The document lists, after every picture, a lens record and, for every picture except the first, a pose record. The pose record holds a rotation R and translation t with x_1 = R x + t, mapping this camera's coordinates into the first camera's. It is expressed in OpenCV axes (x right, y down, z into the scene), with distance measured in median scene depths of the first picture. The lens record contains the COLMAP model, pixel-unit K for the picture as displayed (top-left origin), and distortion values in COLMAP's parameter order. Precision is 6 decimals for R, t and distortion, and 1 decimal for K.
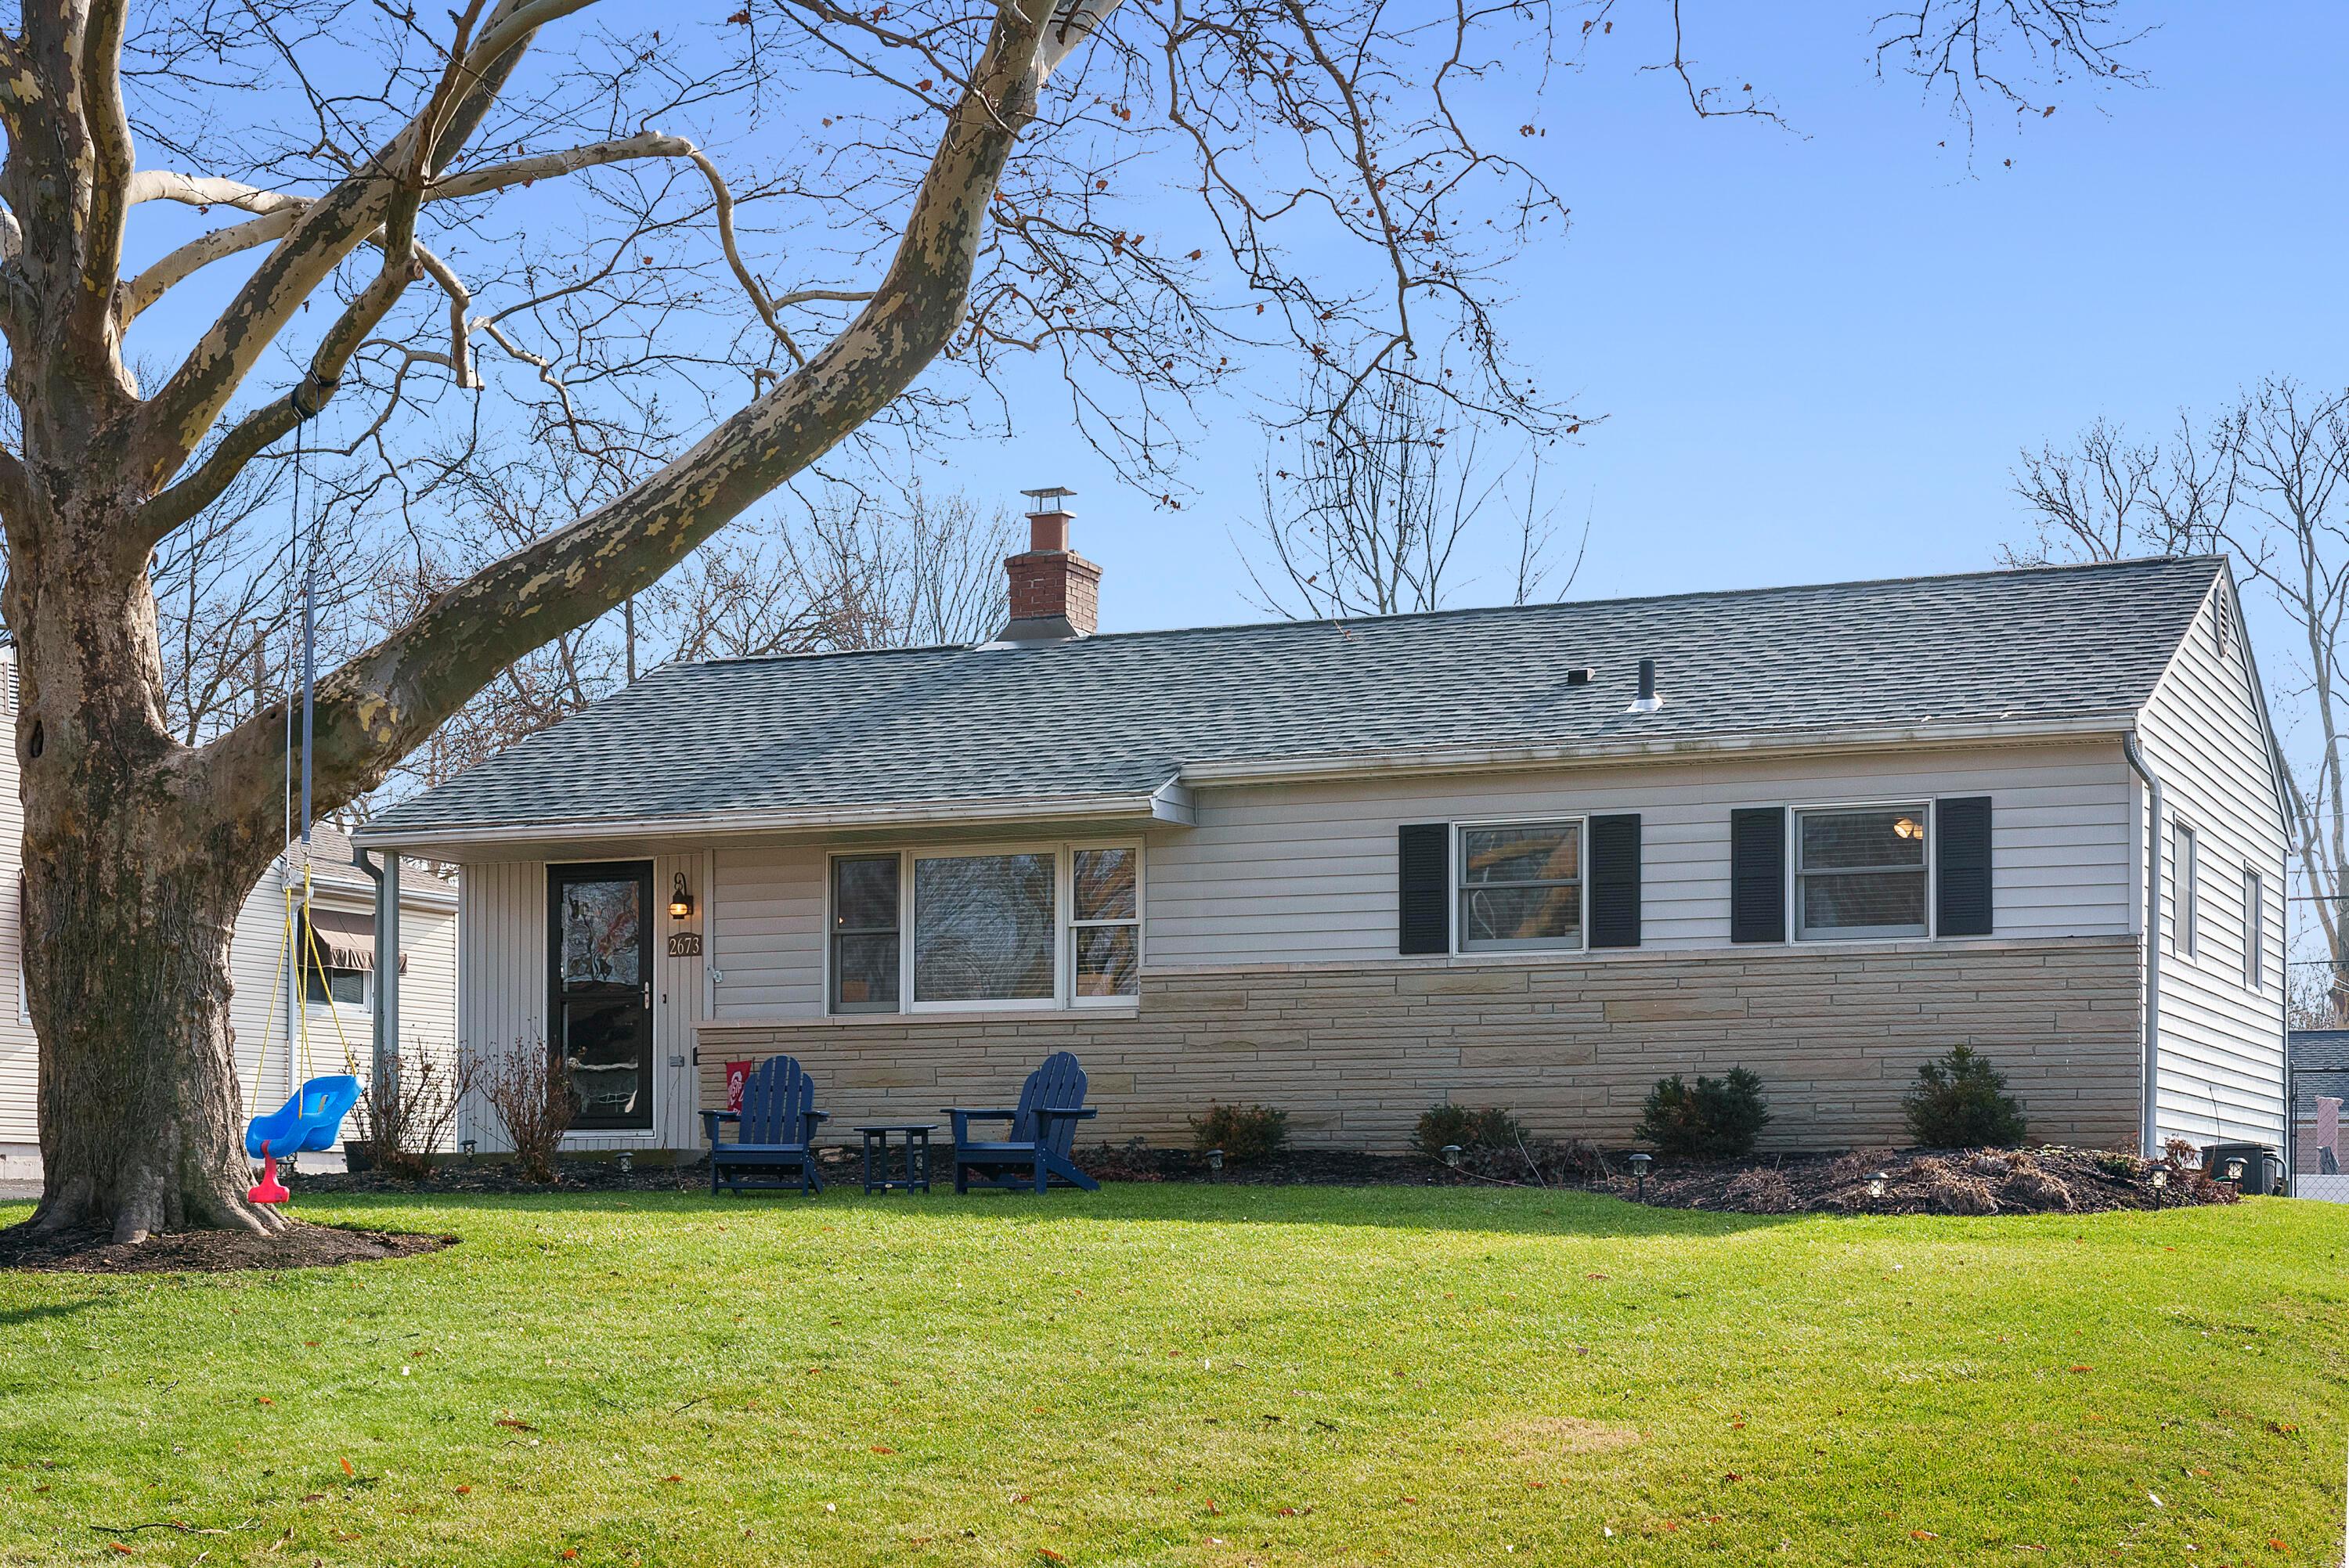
lens RADIAL K [[3637.9, 0, 1174.5], [0, 3637.9, 784.0], [0, 0, 1]] dist [0.037839, 0.033994]
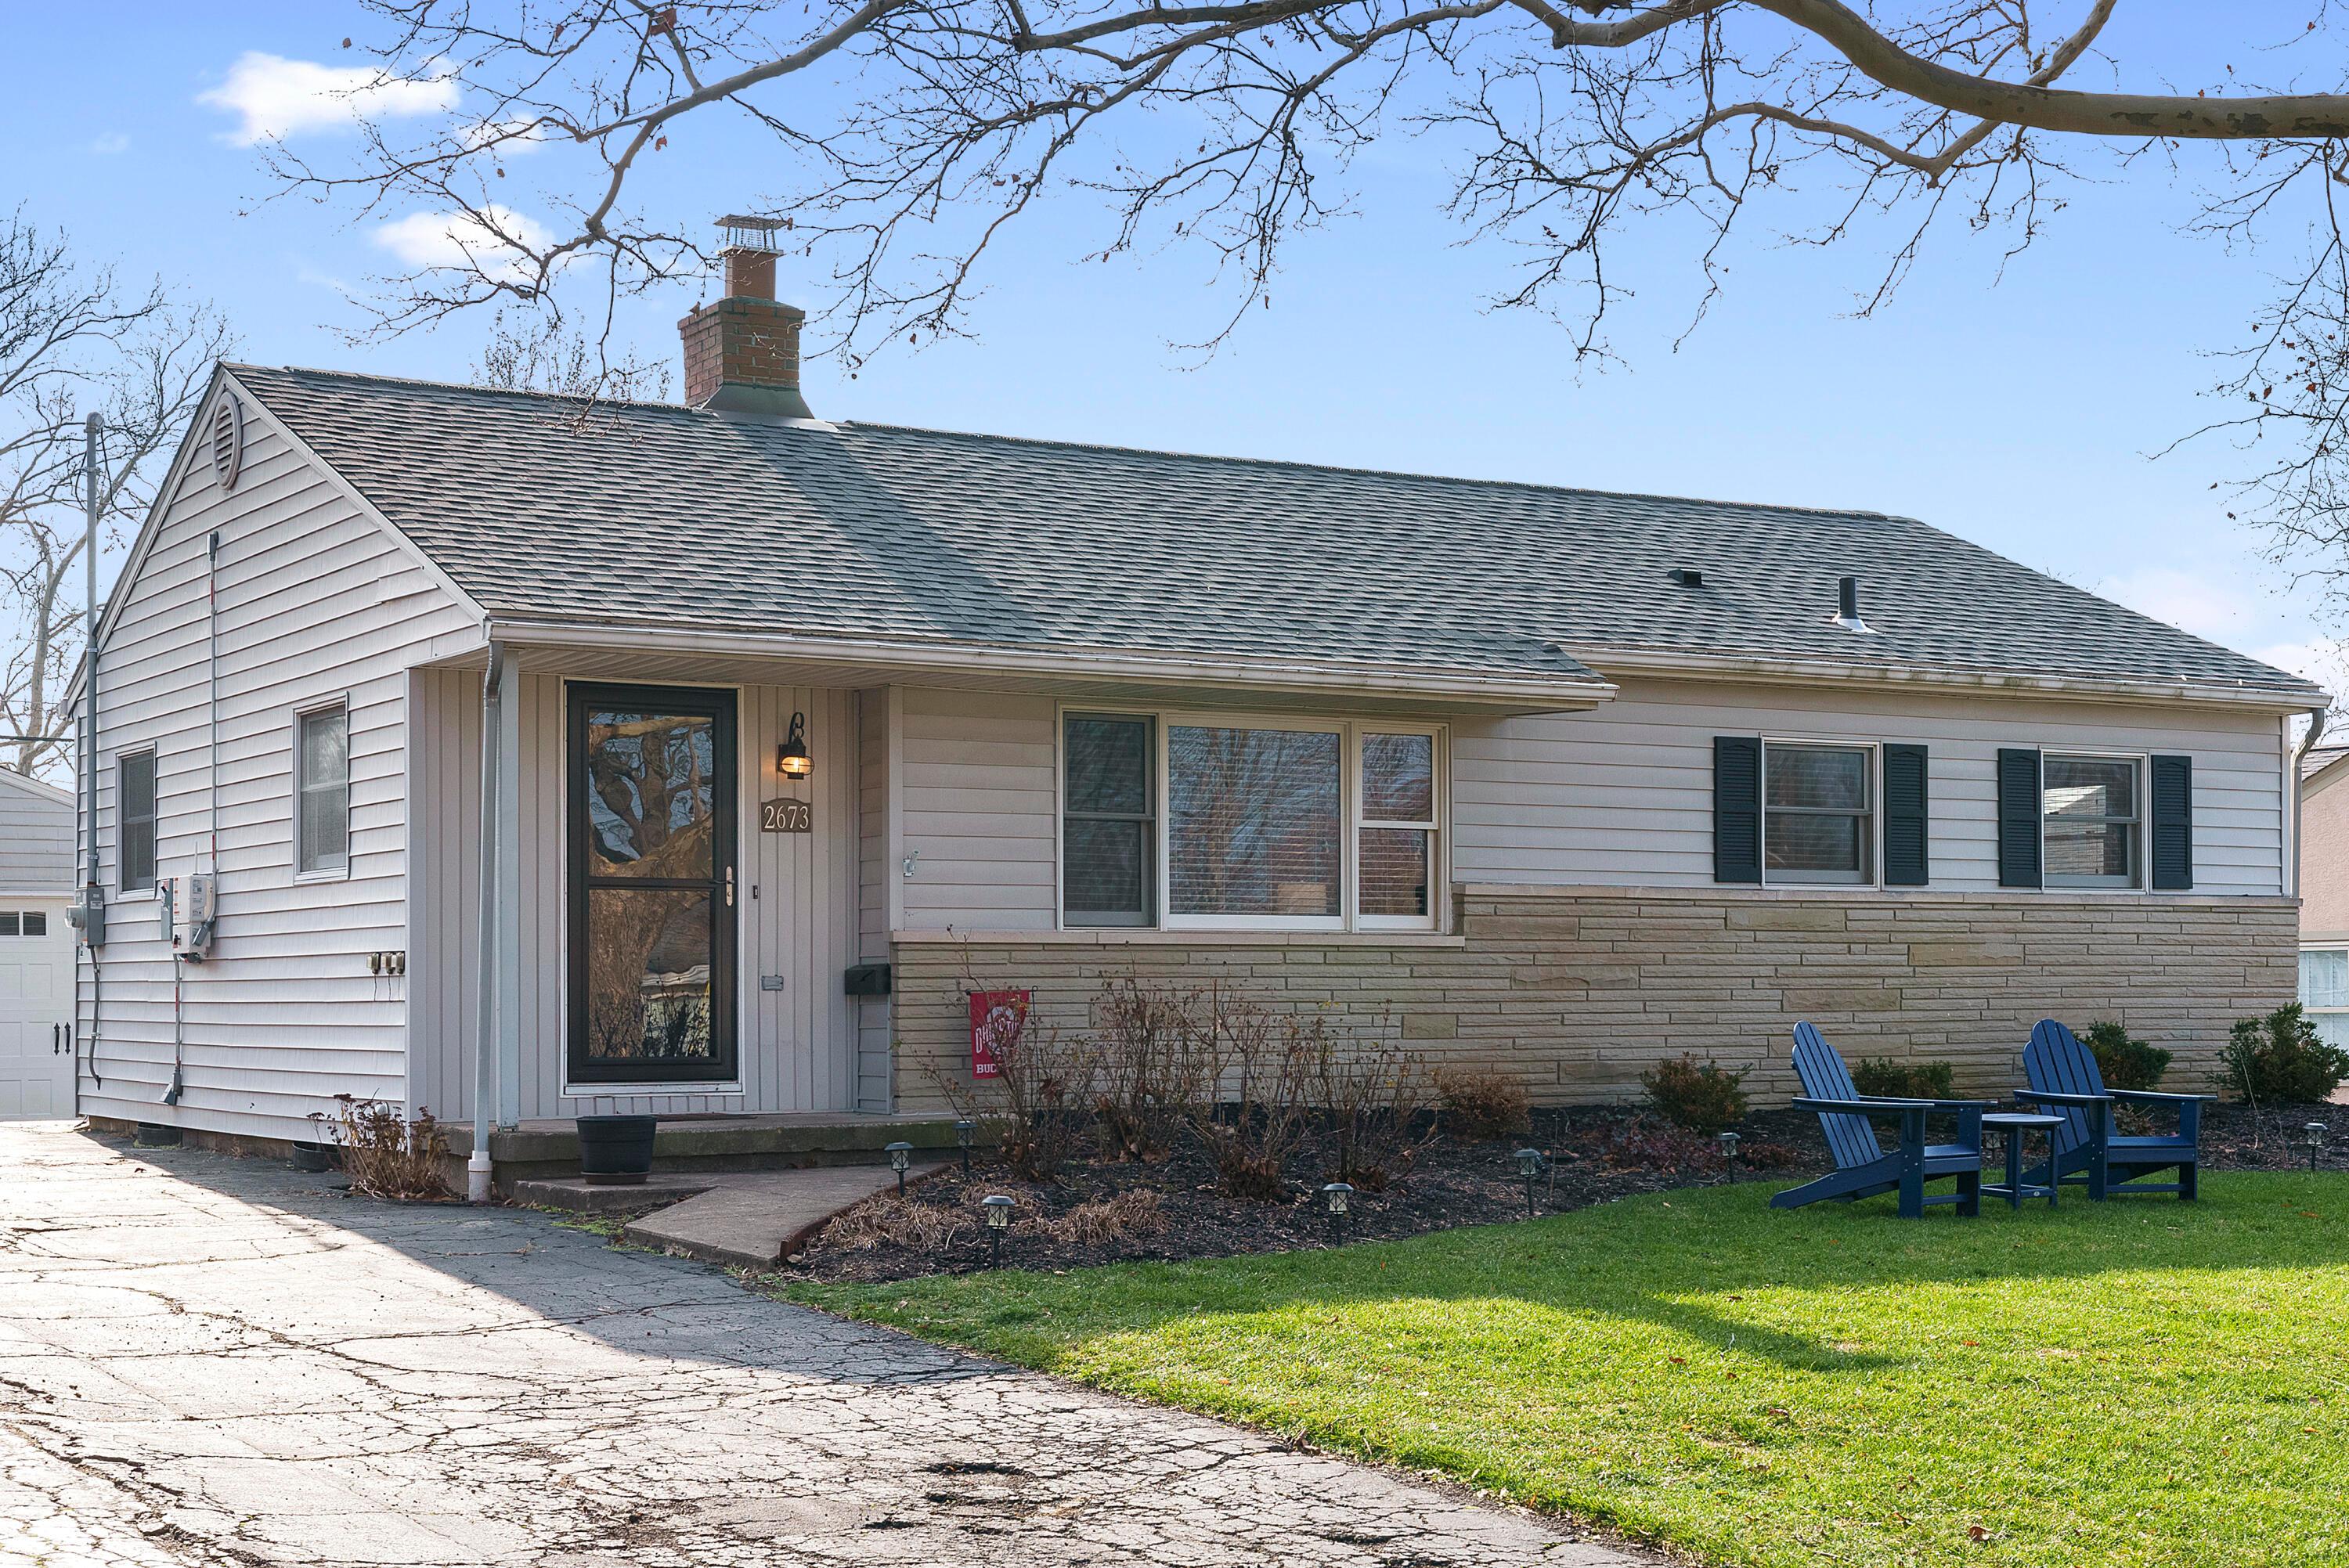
lens RADIAL K [[3440.9, 0, 1174.5], [0, 3440.9, 784.0], [0, 0, 1]] dist [0.023426, 0.023963]
pose [[0.584612, 0.051334, 0.809687, -0.690457], [-0.091615, 0.995790, 0.003015, 0.032420], [-0.806124, -0.075942, 0.586854, 0.615514]]
